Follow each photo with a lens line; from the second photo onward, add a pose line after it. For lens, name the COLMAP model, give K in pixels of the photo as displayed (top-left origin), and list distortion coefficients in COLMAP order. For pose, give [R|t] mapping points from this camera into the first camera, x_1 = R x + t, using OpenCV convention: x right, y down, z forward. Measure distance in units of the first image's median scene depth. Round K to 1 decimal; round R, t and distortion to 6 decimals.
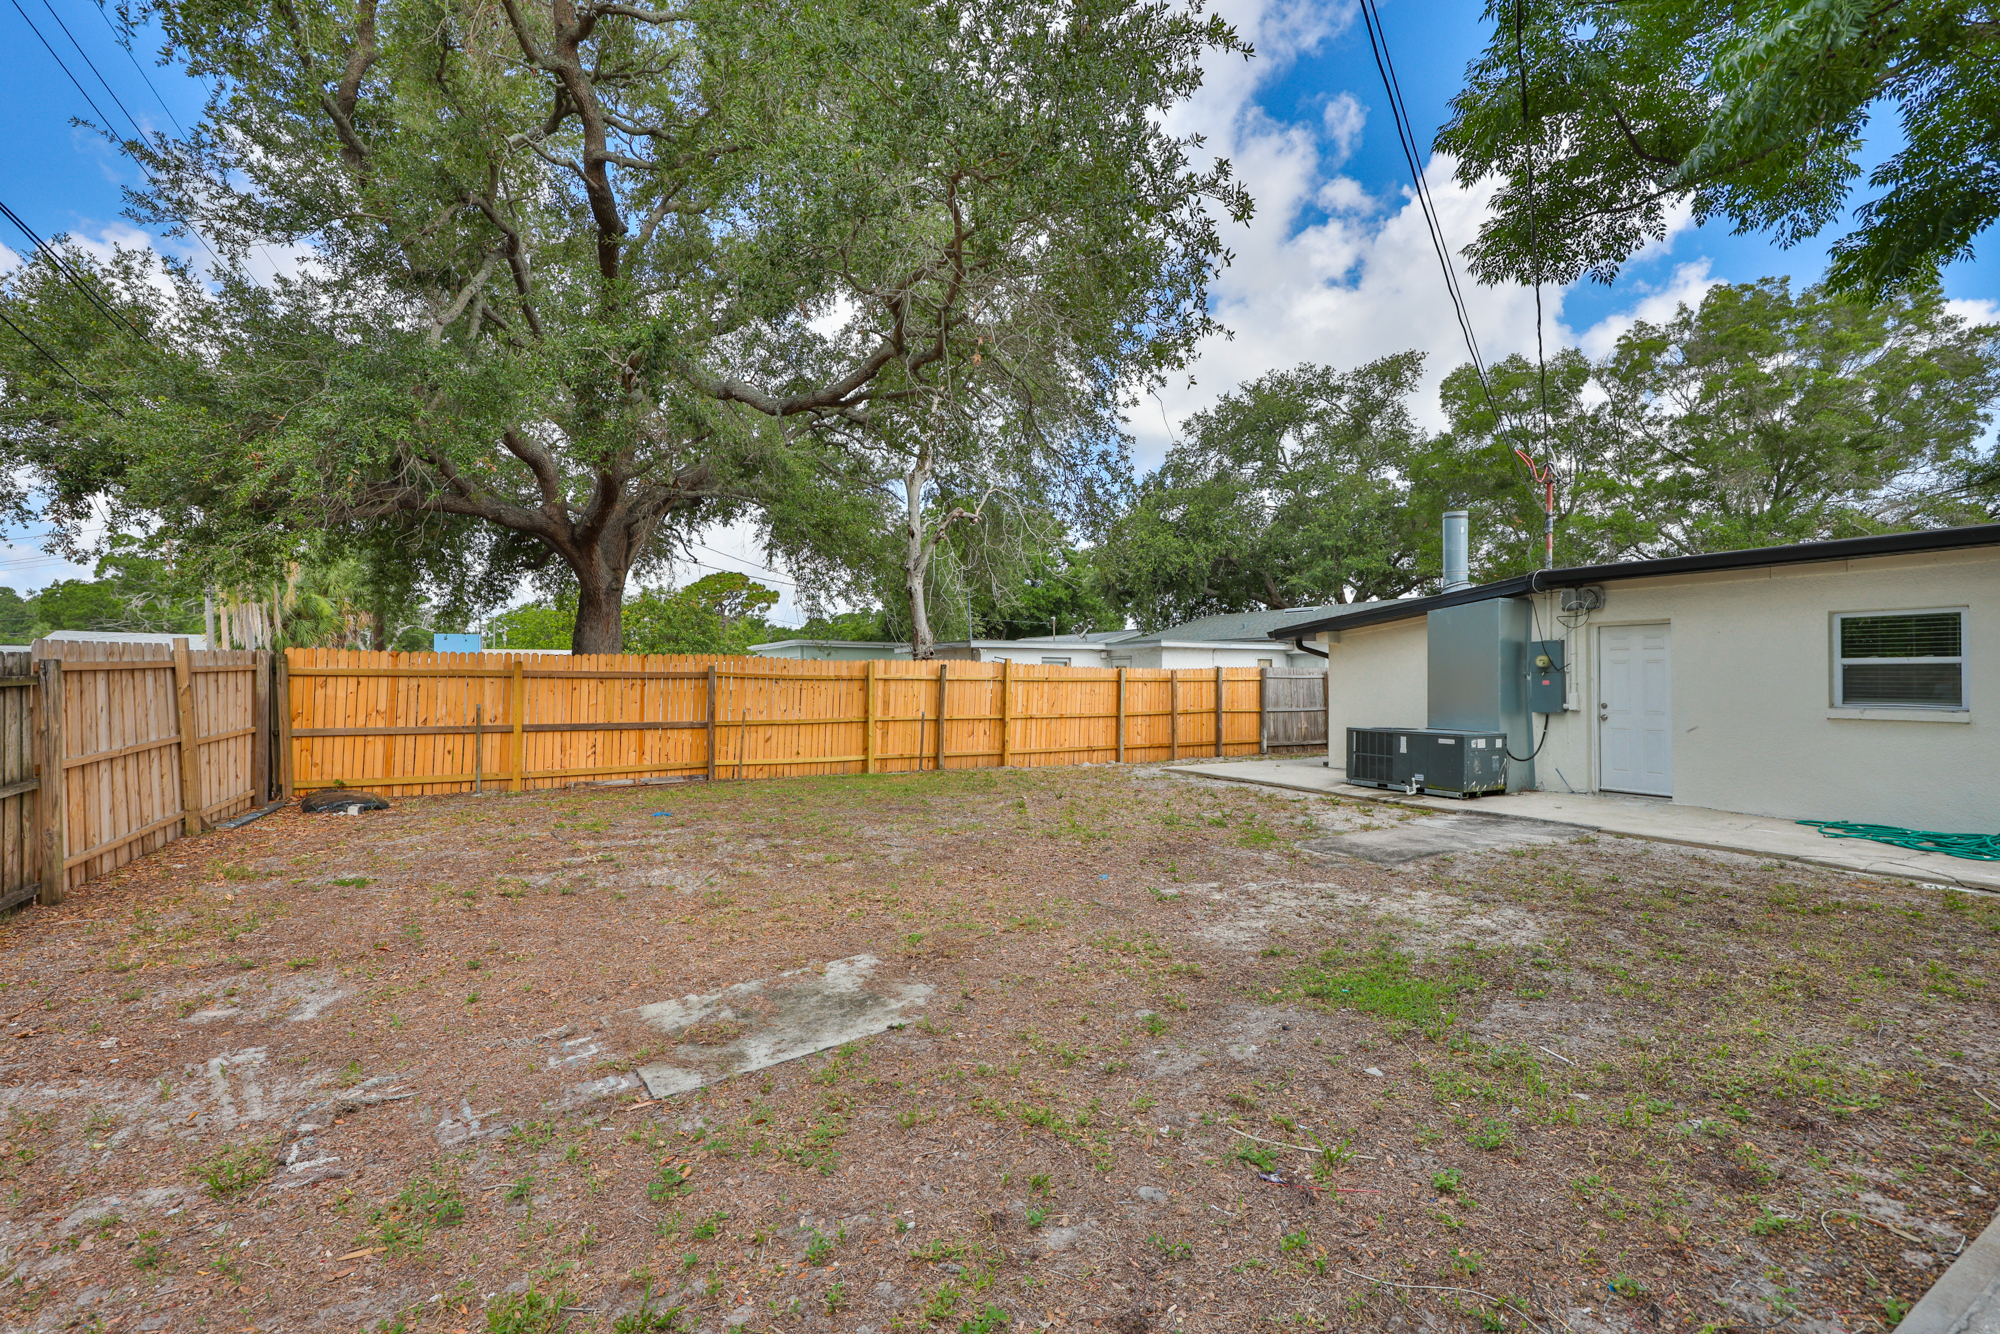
lens RADIAL K [[873.5, 0, 997.2], [0, 873.5, 679.5], [0, 0, 1]] dist [-0.002207, 0.000814]
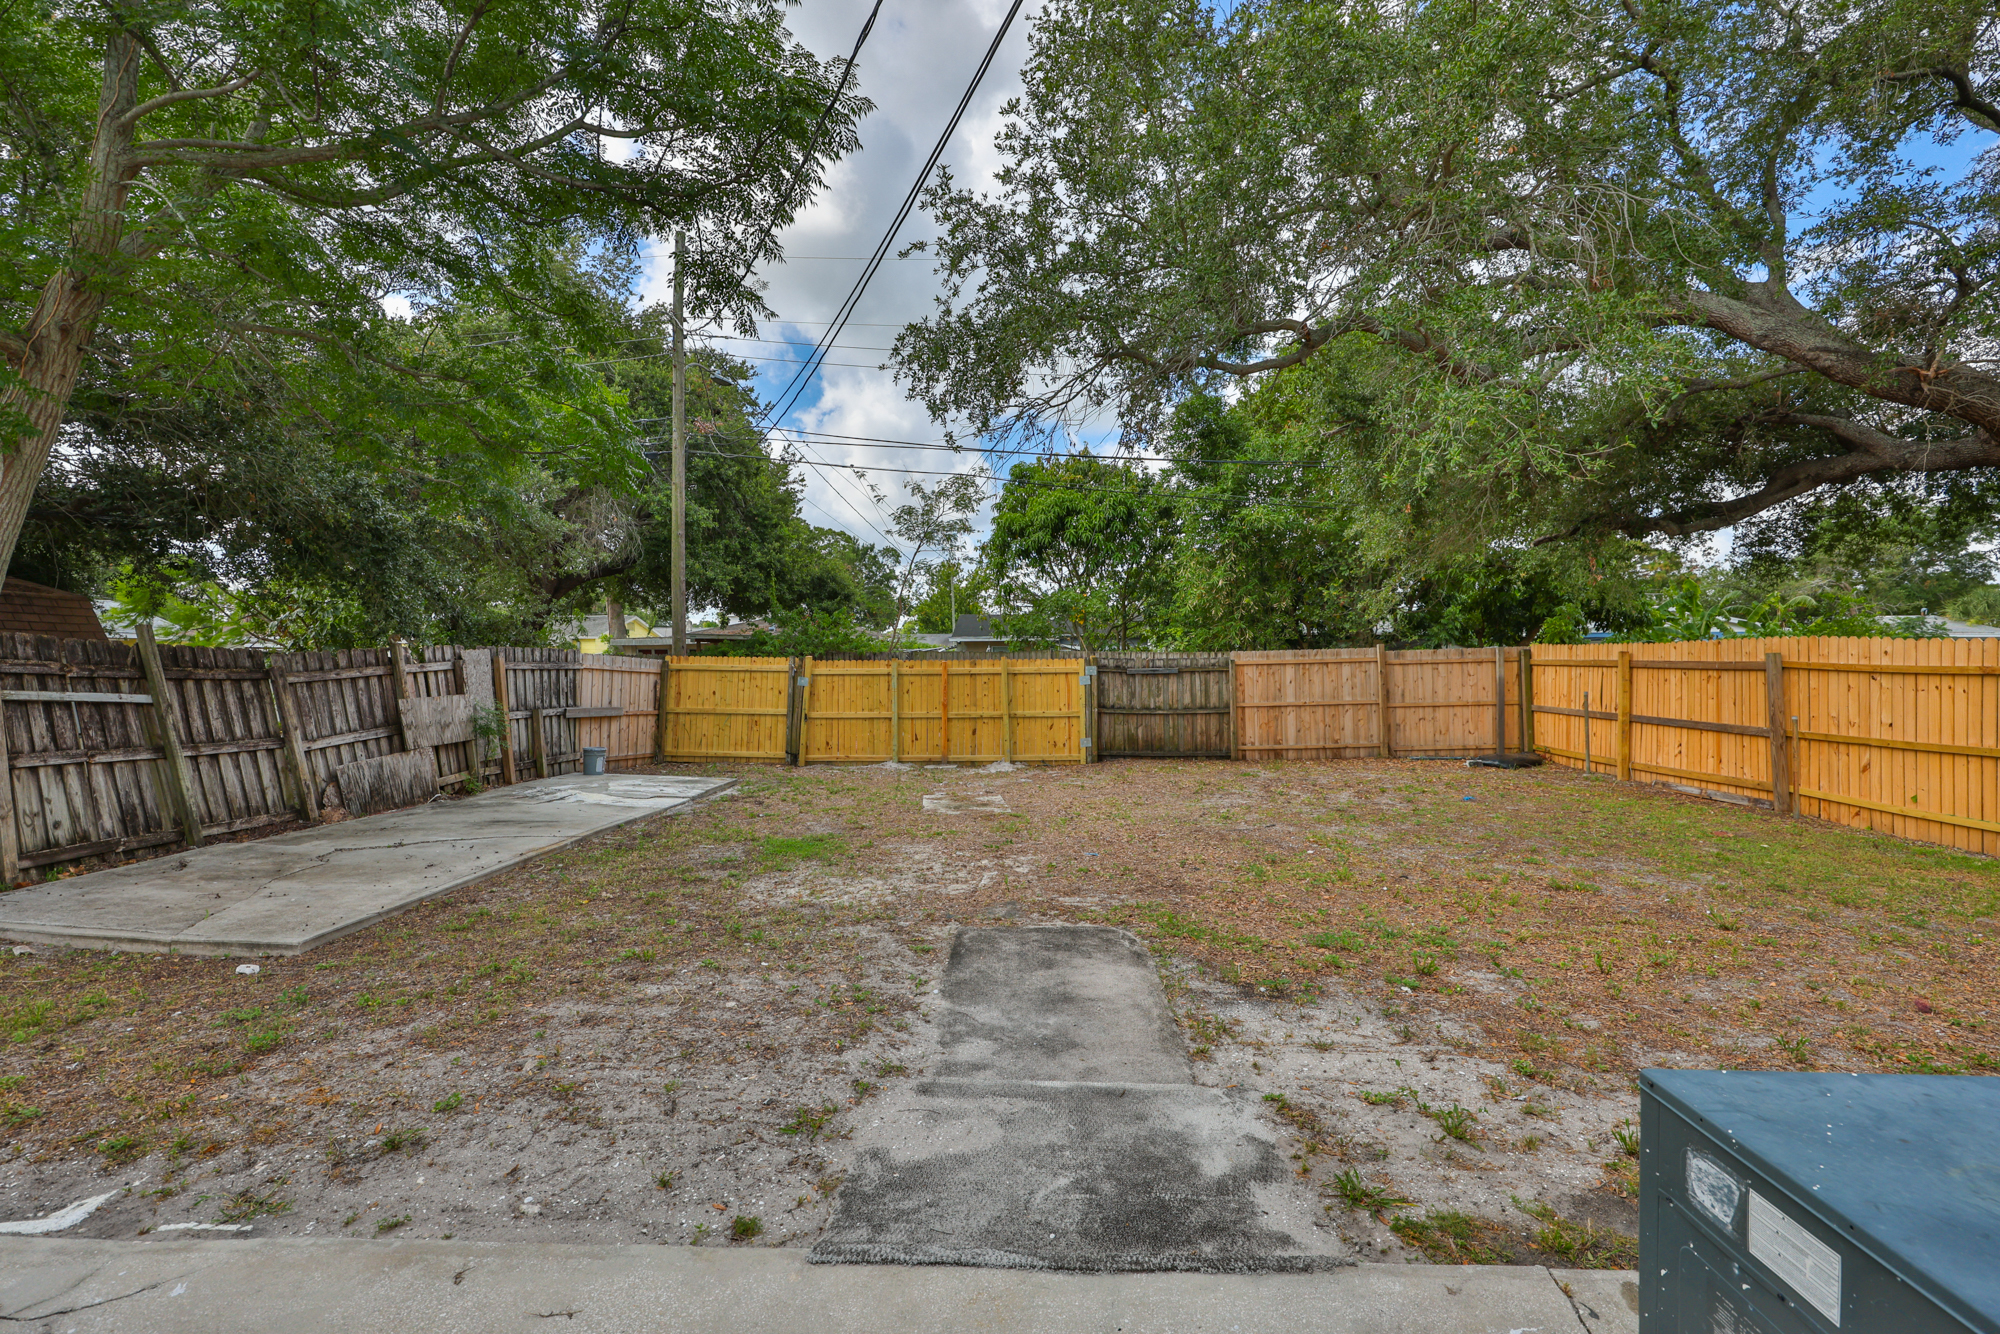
lens RADIAL K [[873.5, 0, 999.2], [0, 873.5, 661.7], [0, 0, 1]] dist [-0.002207, 0.000814]
pose [[-0.536900, 0.002199, -0.843643, 0.706769], [-0.000360, 0.999996, 0.002836, -0.011721], [0.843646, 0.001826, -0.536897, 0.949085]]
